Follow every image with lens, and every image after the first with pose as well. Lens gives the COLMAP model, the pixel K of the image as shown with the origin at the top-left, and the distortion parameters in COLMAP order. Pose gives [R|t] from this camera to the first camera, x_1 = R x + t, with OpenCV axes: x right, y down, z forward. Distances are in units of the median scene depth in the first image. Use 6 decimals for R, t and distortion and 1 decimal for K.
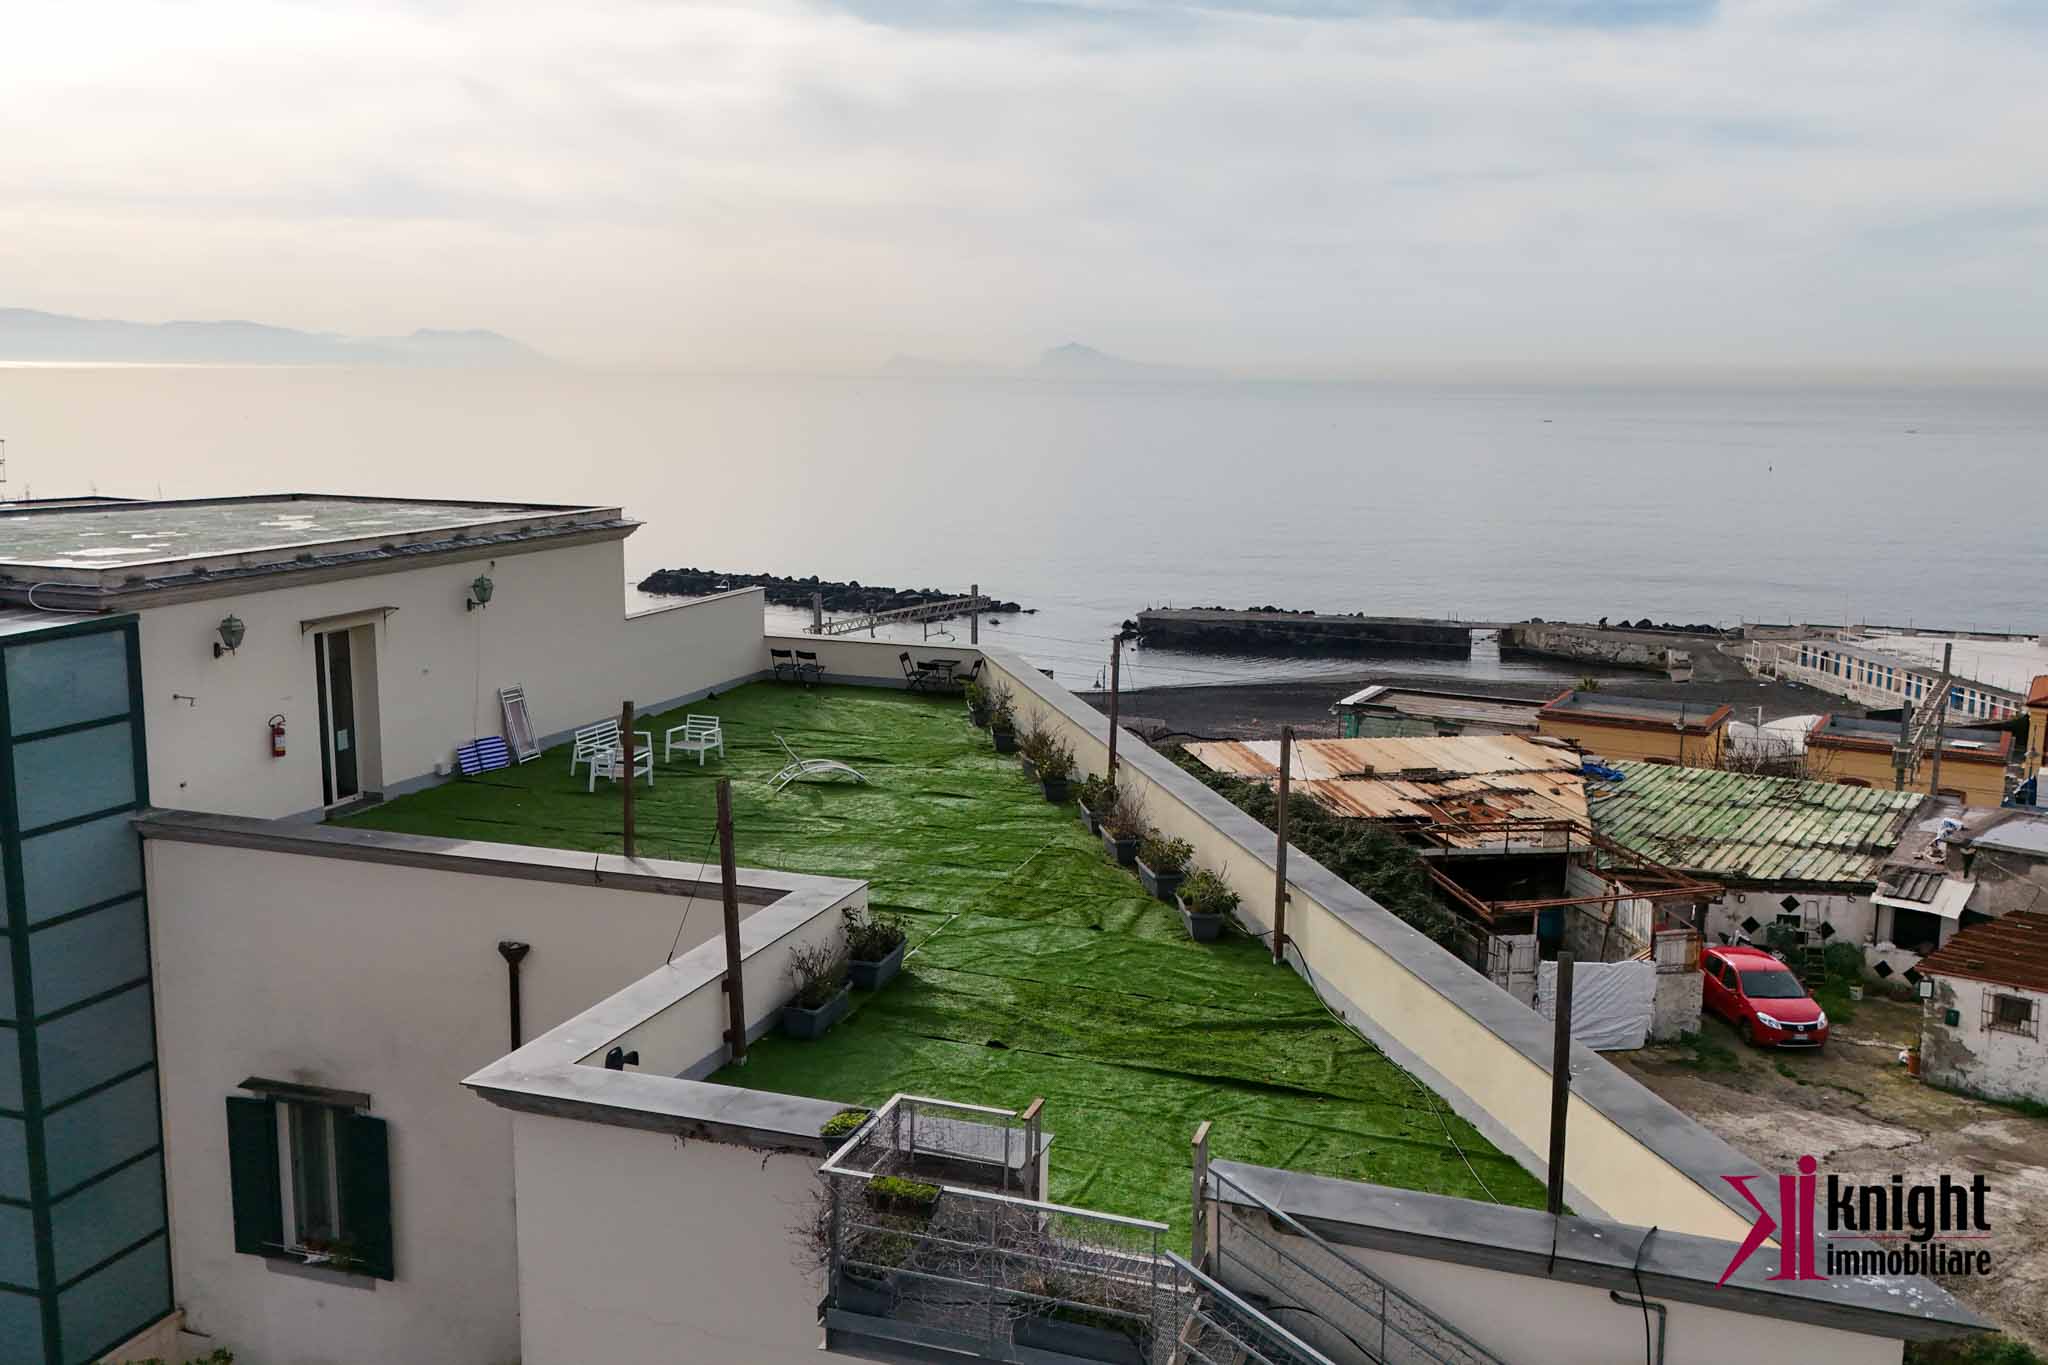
lens RADIAL K [[1779.7, 0, 1024.0], [0, 1779.7, 682.5], [0, 0, 1]] dist [0.133327, -0.213155]
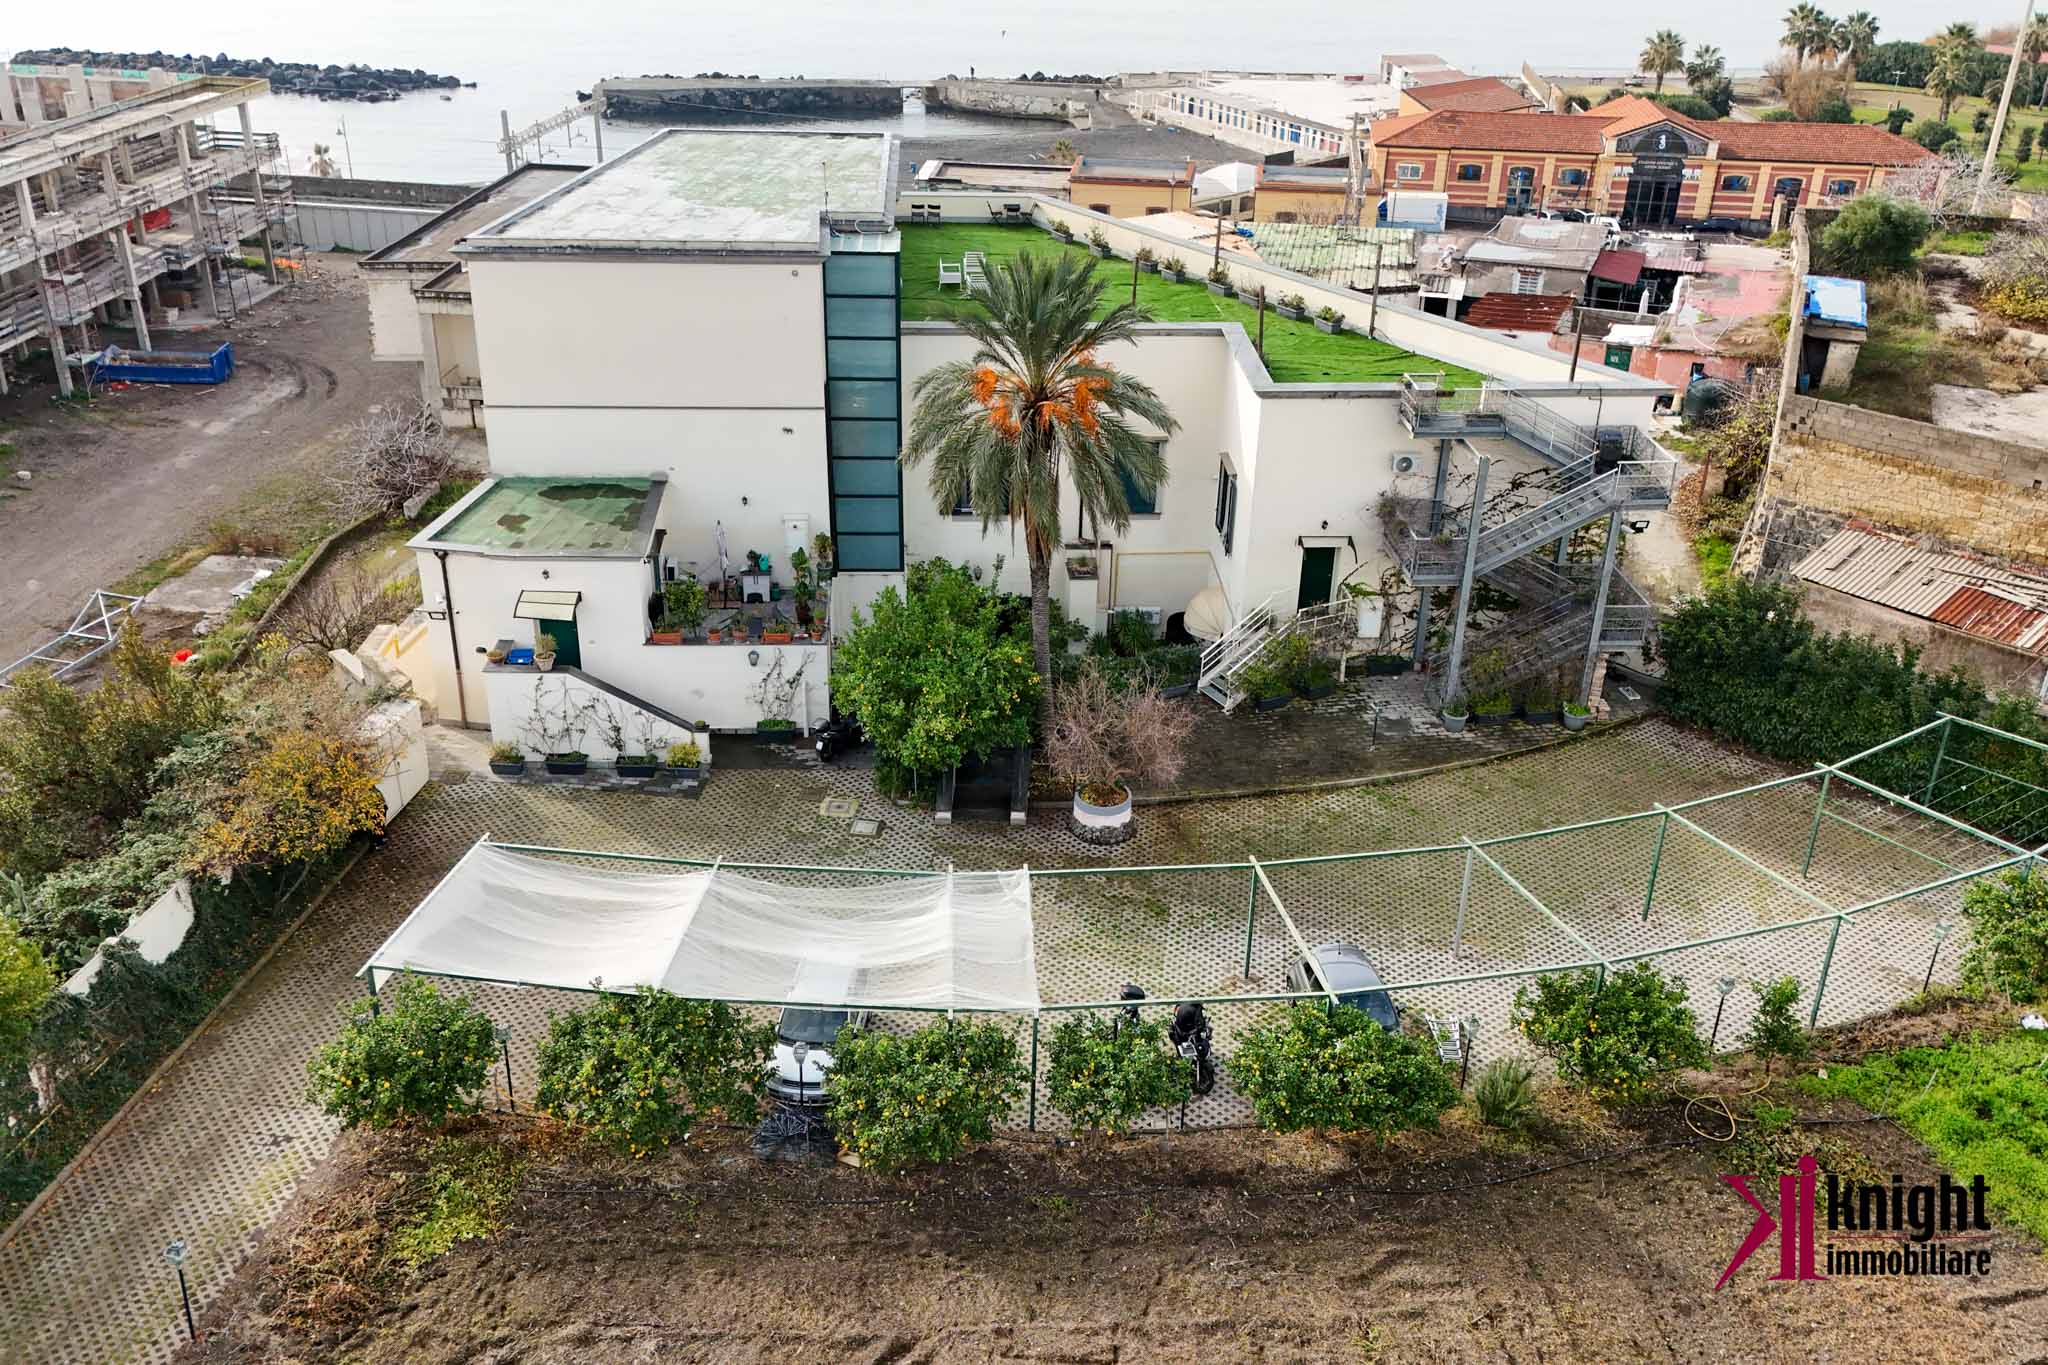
lens RADIAL K [[1781.9, 0, 1024.0], [0, 1781.9, 682.5], [0, 0, 1]] dist [0.108394, -0.132728]
pose [[0.920069, -0.169542, 0.353170, -1.016068], [0.055451, 0.948787, 0.311012, -0.160796], [-0.387813, -0.266569, 0.882350, -0.943774]]
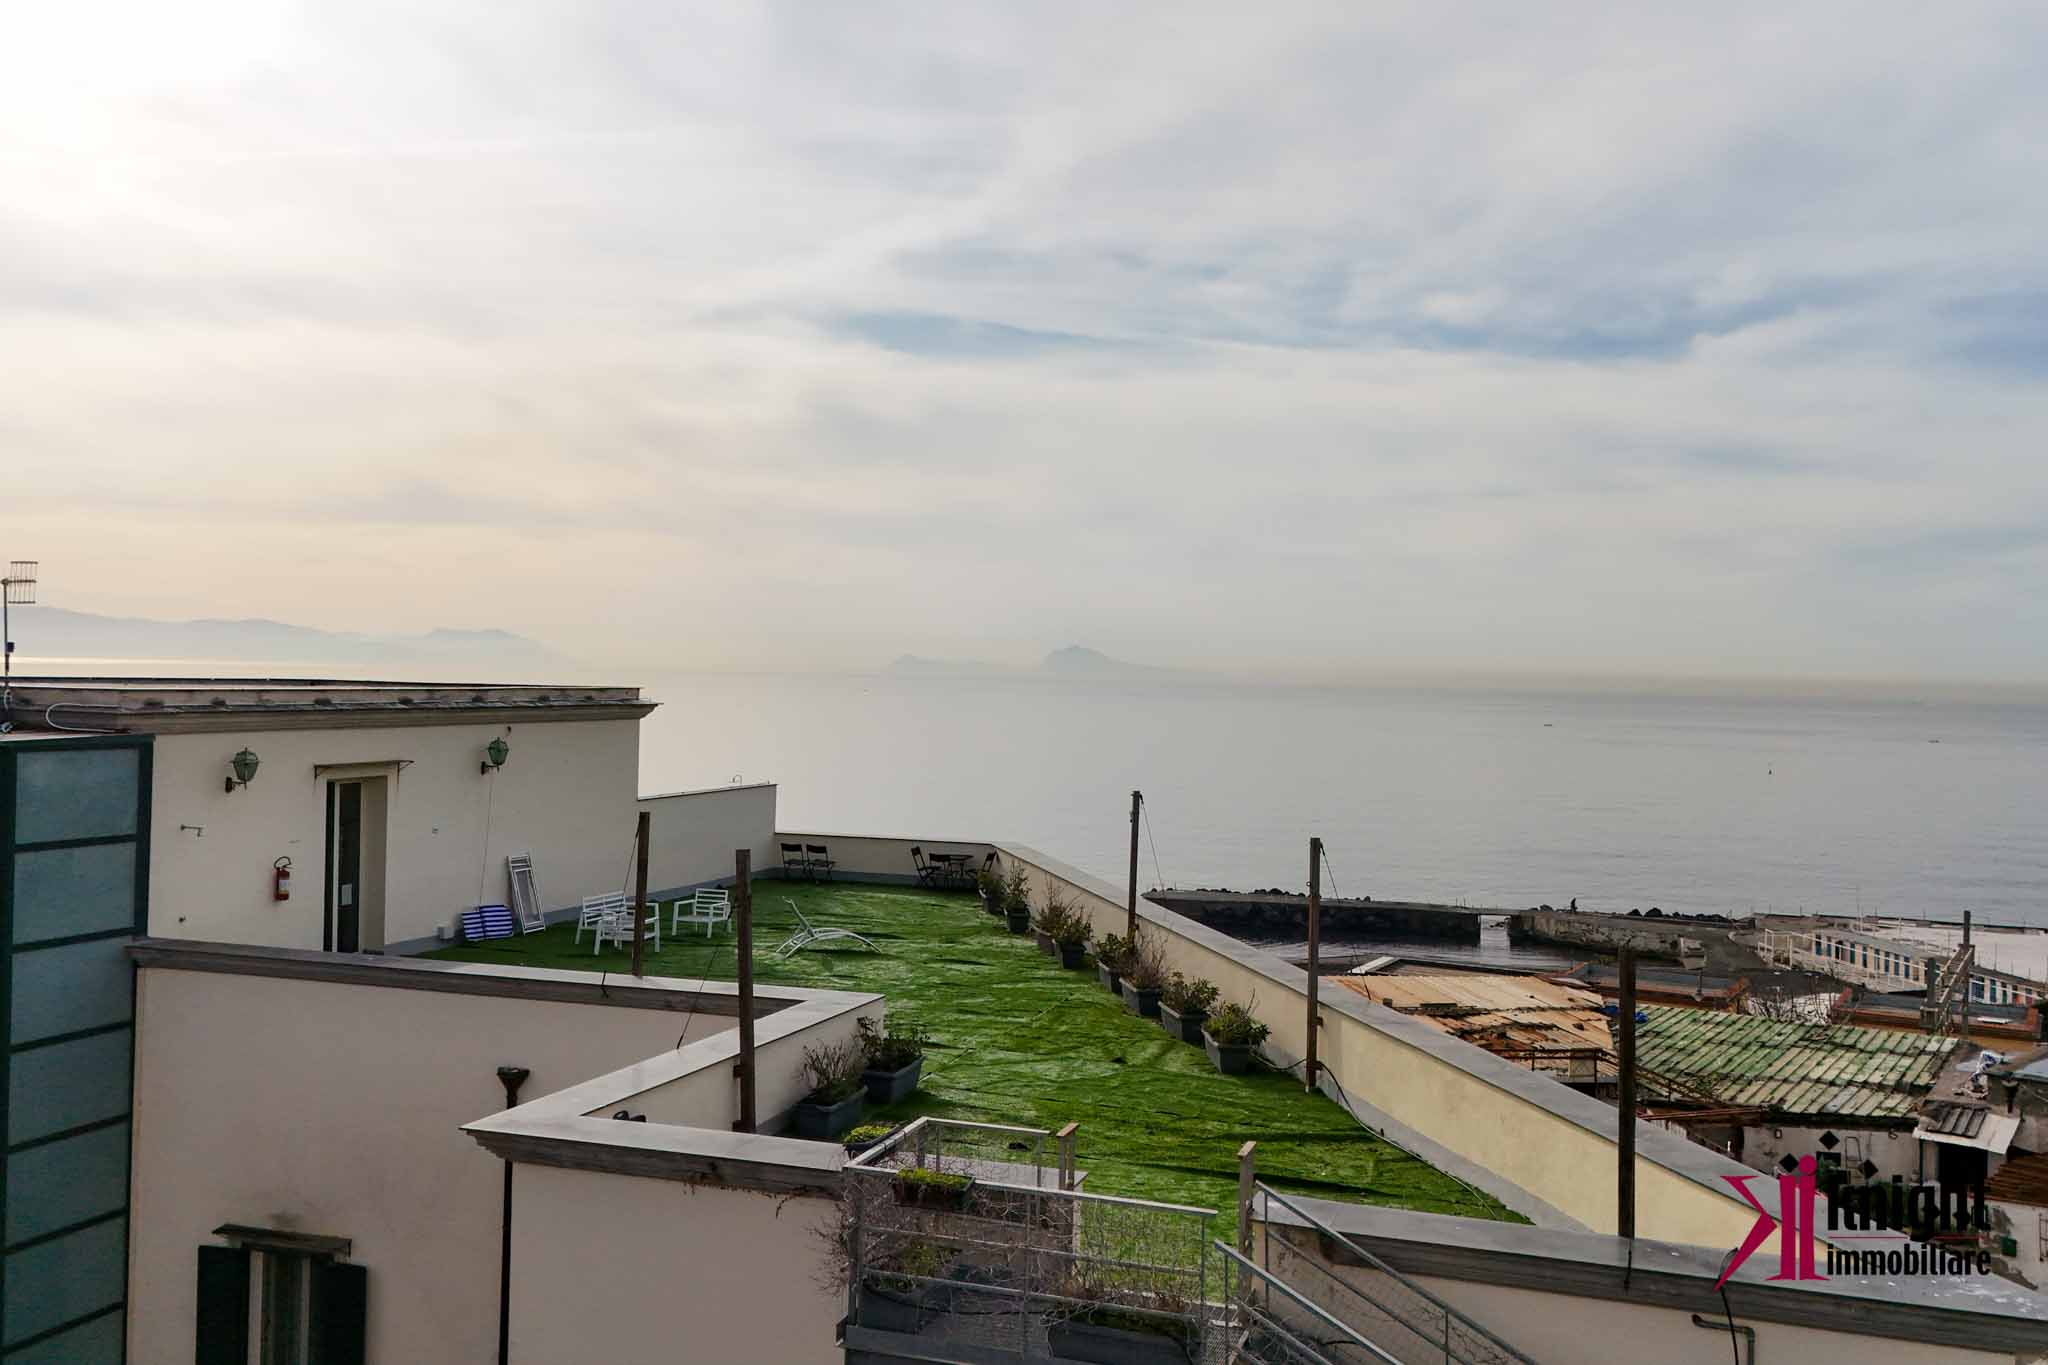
lens RADIAL K [[1781.9, 0, 1024.0], [0, 1781.9, 682.5], [0, 0, 1]] dist [0.108394, -0.132728]
pose [[0.999951, 0.009671, -0.001911, -0.008712], [-0.009854, 0.986036, -0.166240, 0.077689], [0.000276, 0.166251, 0.986083, 0.013803]]
